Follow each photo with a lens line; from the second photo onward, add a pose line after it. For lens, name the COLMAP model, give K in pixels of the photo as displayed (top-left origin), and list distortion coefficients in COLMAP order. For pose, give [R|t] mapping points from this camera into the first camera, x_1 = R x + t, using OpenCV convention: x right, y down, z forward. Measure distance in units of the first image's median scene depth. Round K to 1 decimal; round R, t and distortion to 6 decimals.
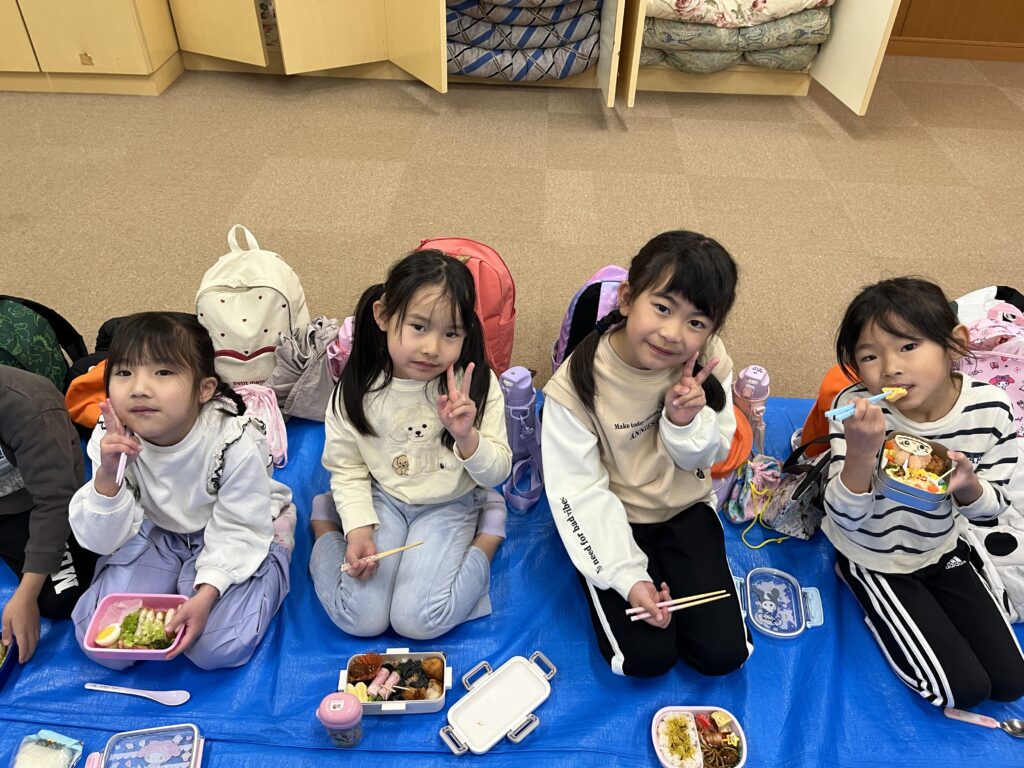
lens RADIAL K [[752.3, 0, 512.0], [0, 752.3, 384.0], [0, 0, 1]] dist [0.061274, -0.094657]
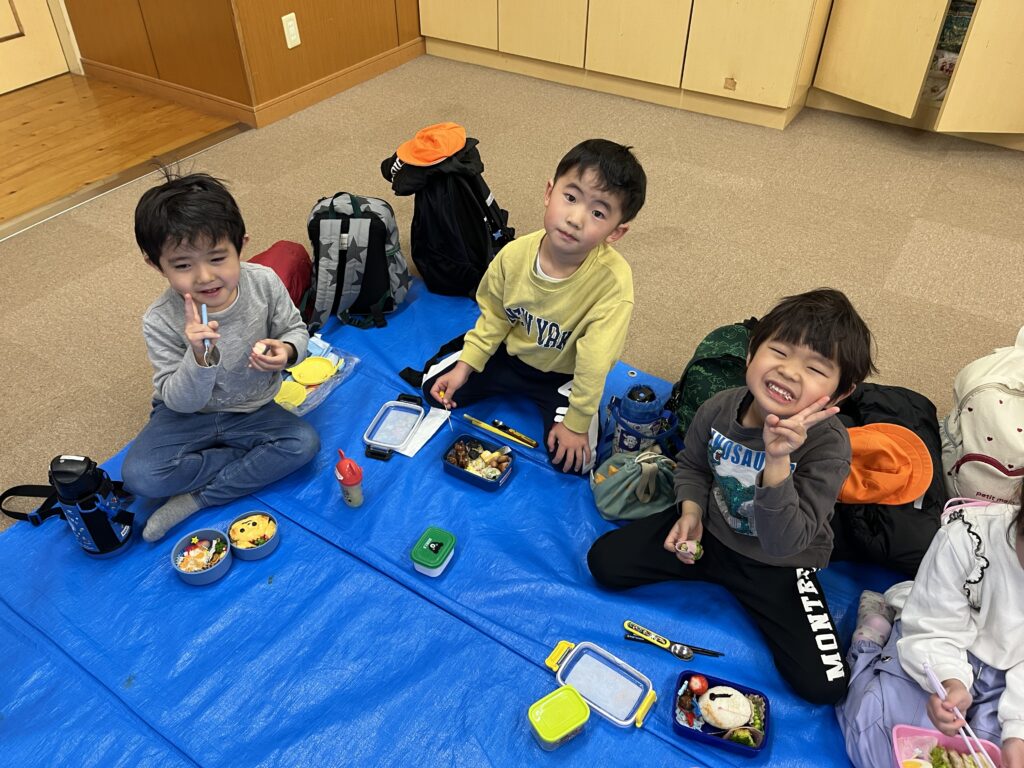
lens RADIAL K [[752.3, 0, 512.0], [0, 752.3, 384.0], [0, 0, 1]] dist [0.061274, -0.094657]
pose [[0.870913, 0.298129, -0.390679, -0.315568], [-0.308117, 0.950568, 0.038520, 0.006699], [0.382852, 0.086827, 0.919721, -0.017129]]
